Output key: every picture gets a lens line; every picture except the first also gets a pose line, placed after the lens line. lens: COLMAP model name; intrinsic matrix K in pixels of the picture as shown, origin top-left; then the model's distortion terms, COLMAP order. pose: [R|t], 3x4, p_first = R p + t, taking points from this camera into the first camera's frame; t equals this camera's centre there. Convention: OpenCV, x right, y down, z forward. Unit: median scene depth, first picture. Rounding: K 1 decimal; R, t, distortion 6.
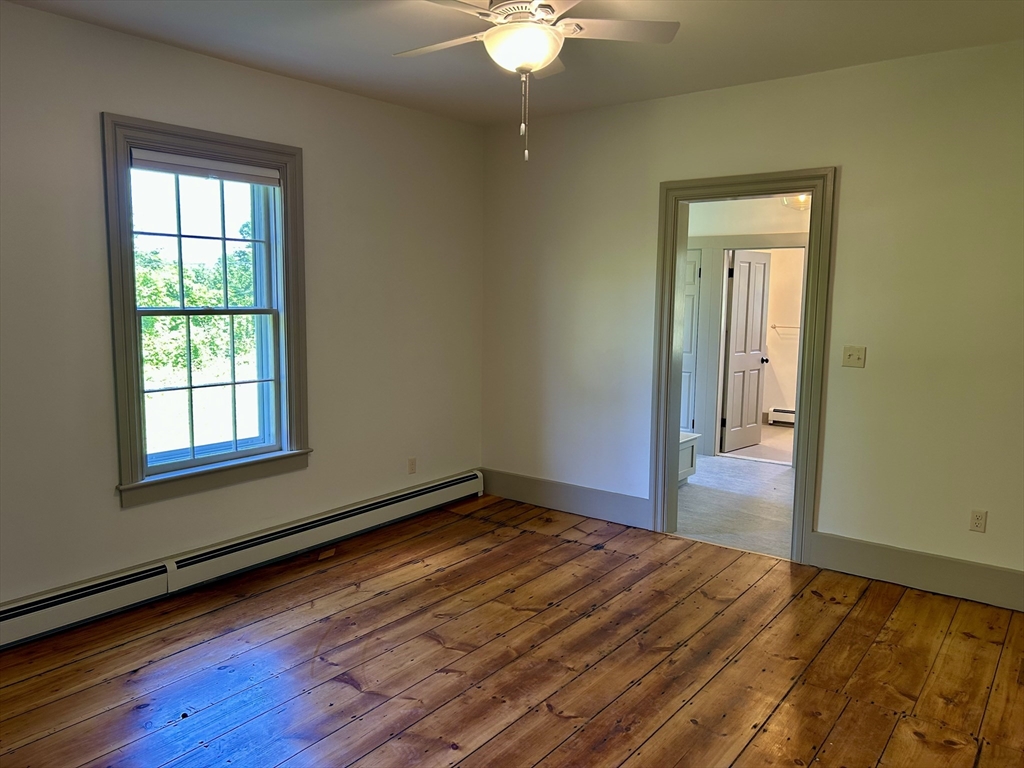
lens RADIAL K [[785.5, 0, 493.8], [0, 785.5, 390.3], [0, 0, 1]] dist [0.048946, -0.015414]
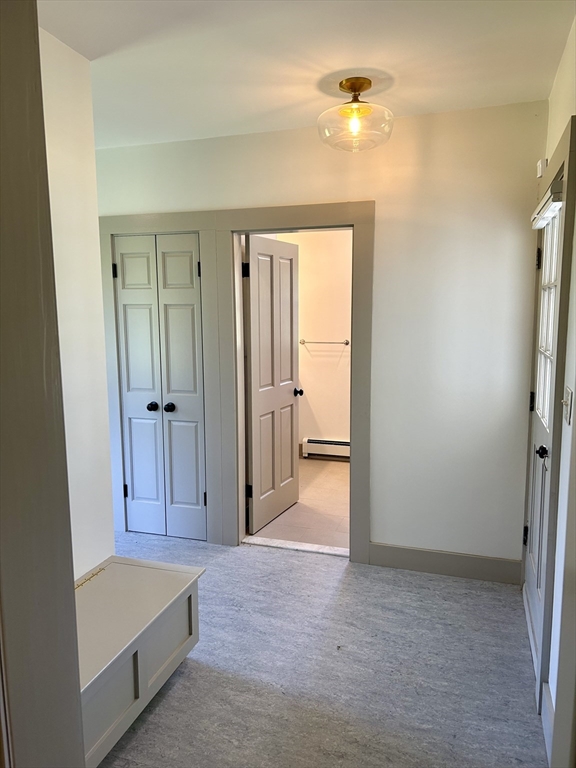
lens RADIAL K [[589.2, 0, 288.3], [0, 589.2, 383.4], [0, 0, 1]] dist [0.048946, -0.015414]
pose [[0.941839, -0.060421, 0.330588, 0.159750], [0.056444, 0.998172, 0.021627, -0.060891], [-0.331290, -0.001709, 0.943528, 0.505894]]
